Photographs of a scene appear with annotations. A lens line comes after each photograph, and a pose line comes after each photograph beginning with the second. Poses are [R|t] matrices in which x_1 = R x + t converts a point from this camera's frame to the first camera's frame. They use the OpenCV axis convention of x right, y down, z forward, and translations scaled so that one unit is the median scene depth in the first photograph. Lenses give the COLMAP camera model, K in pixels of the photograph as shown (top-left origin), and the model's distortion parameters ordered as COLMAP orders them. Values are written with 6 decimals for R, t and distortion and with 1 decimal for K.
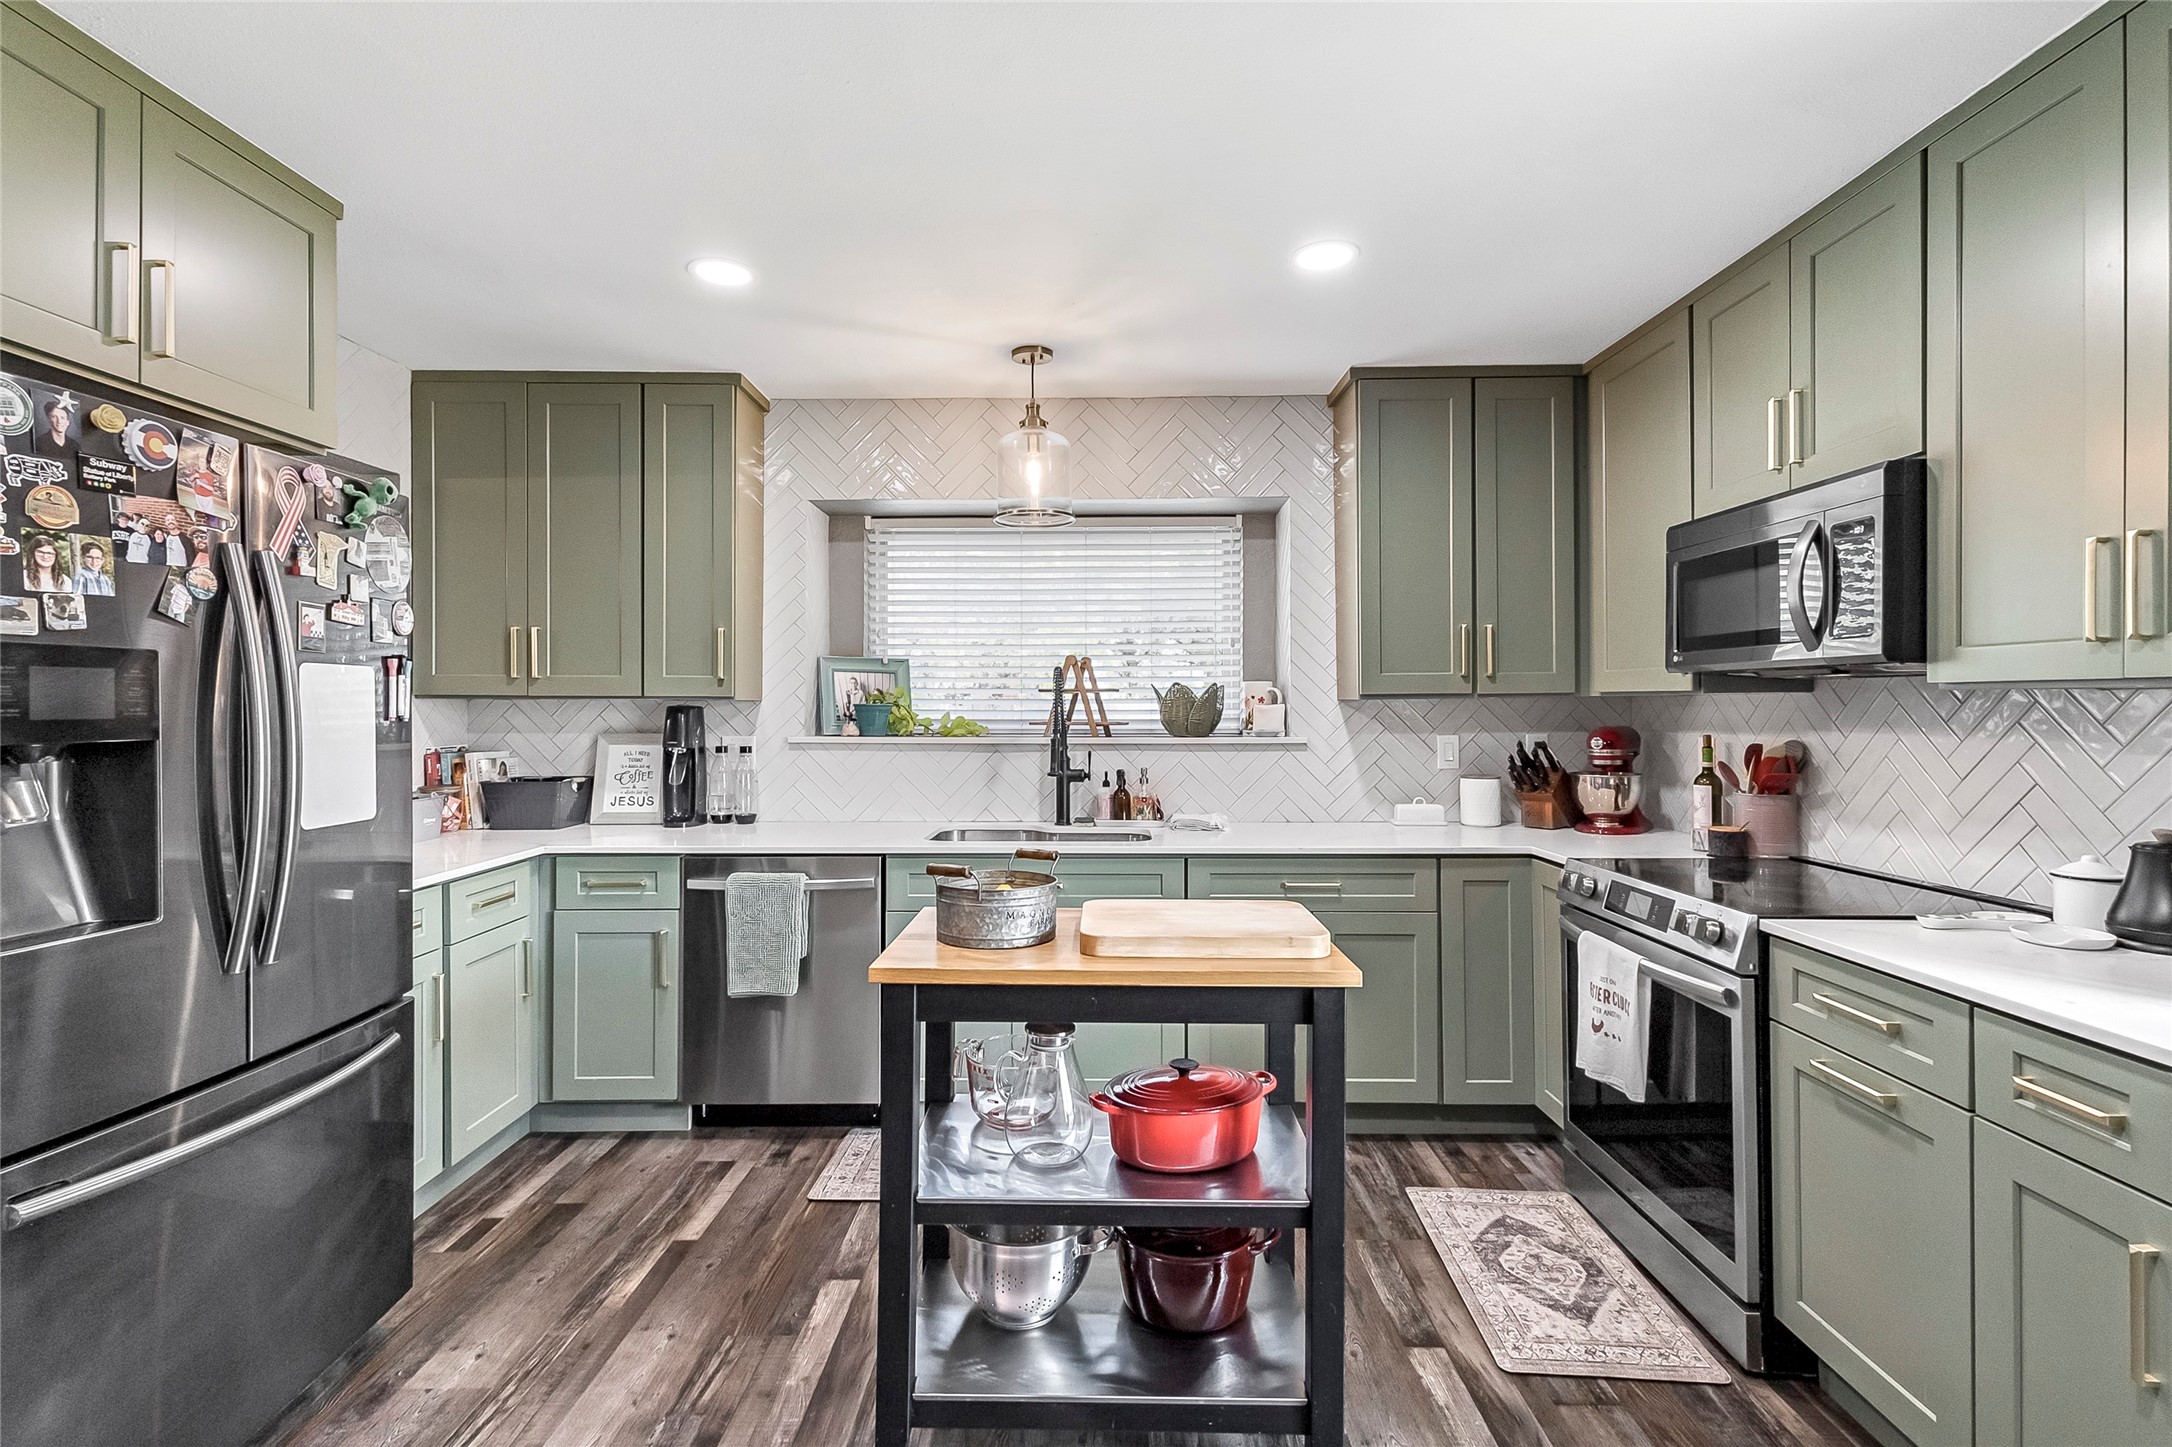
lens RADIAL K [[1019.0, 0, 1055.6], [0, 1019.0, 707.9], [0, 0, 1]] dist [0.020854, -0.004981]
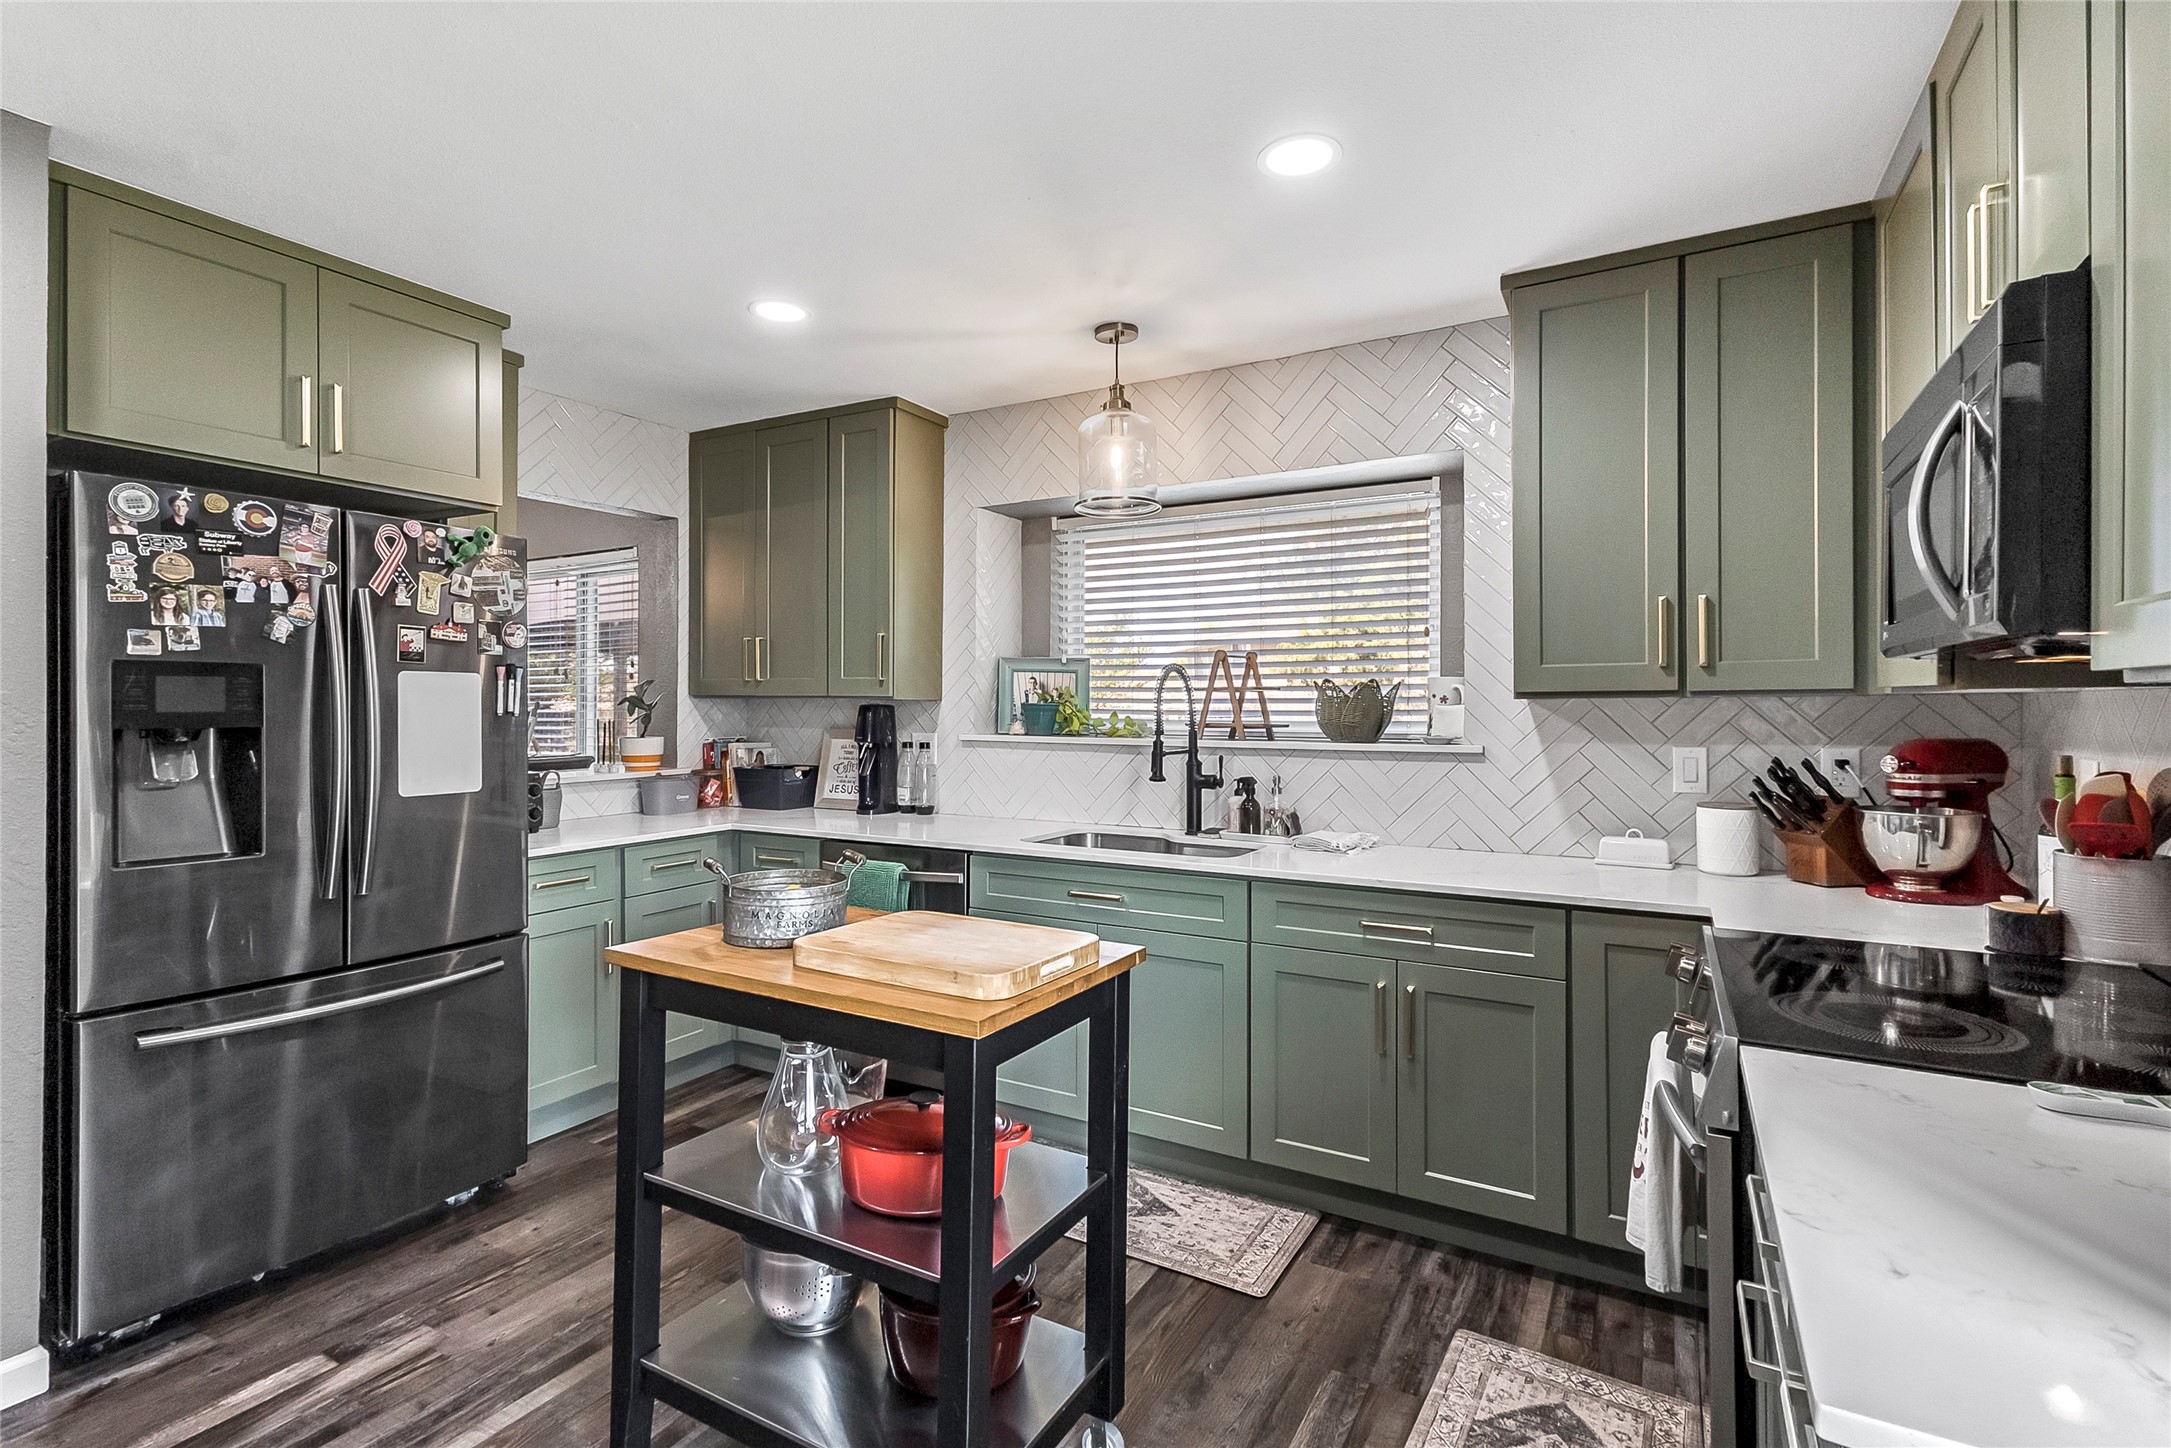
lens RADIAL K [[1018.5, 0, 1061.6], [0, 1018.5, 708.9], [0, 0, 1]] dist [0.020854, -0.004981]
pose [[0.874971, 0.004333, -0.484157, 0.376728], [-0.003907, 0.999991, 0.001889, -0.000533], [0.484160, 0.000239, 0.874979, 0.146767]]
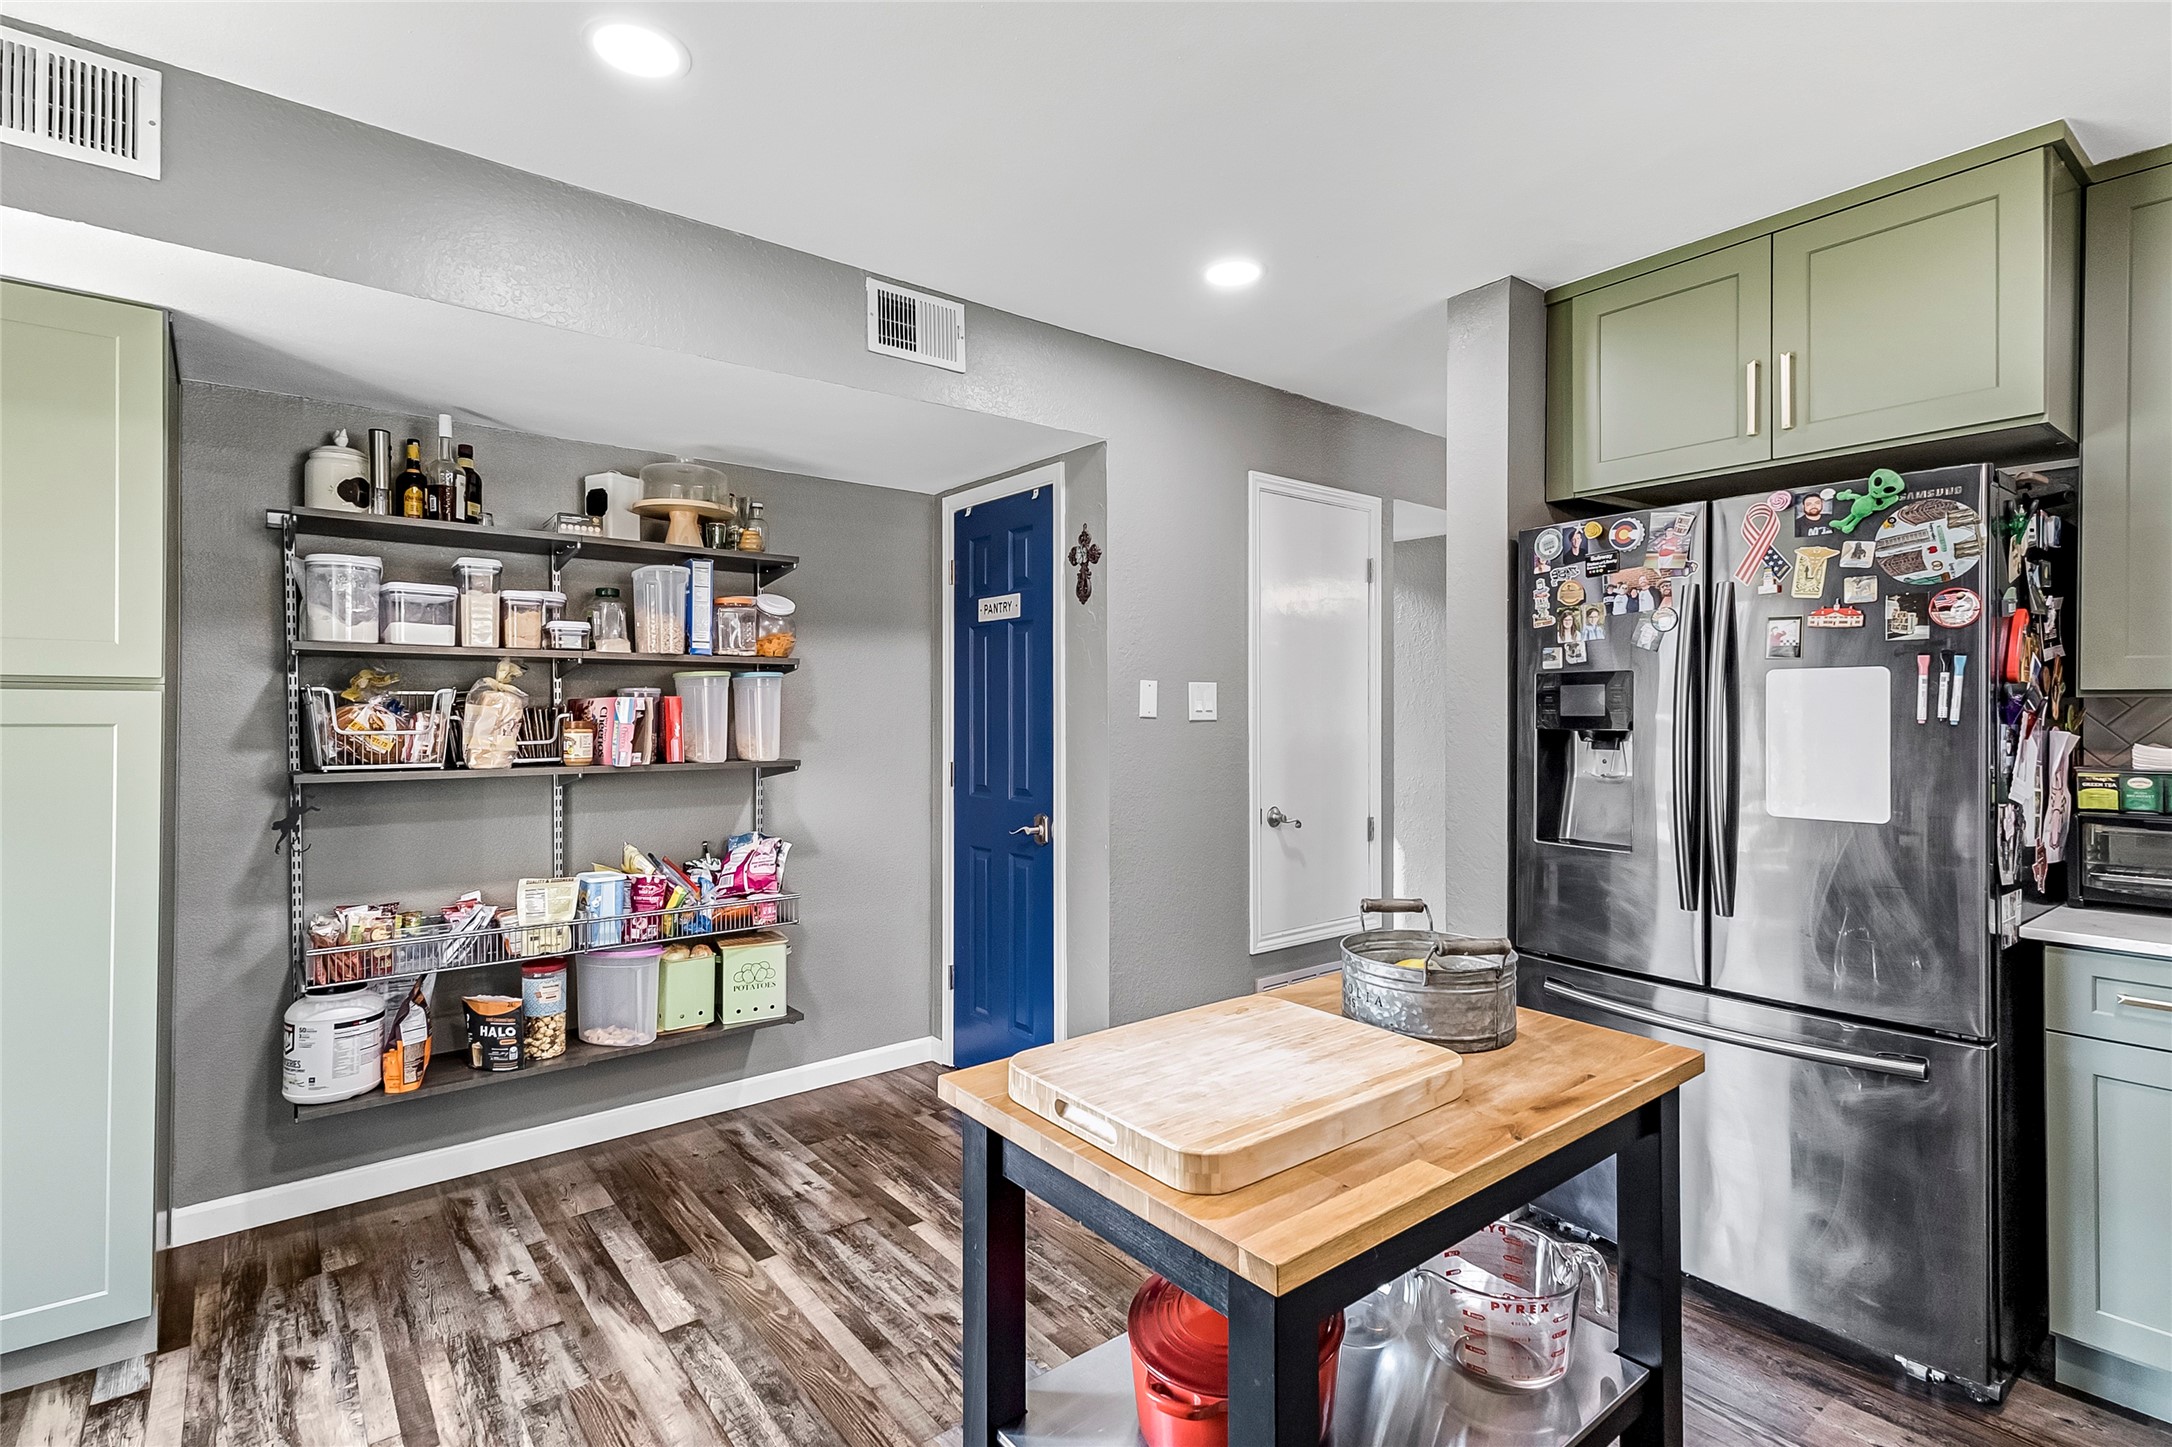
lens RADIAL K [[1019.0, 0, 1079.6], [0, 1019.0, 715.4], [0, 0, 1]] dist [0.020854, -0.004981]
pose [[-0.762992, 0.004961, -0.646389, 0.339371], [-0.000111, 0.999970, 0.007807, -0.001312], [0.646408, 0.006028, -0.762968, 0.792164]]
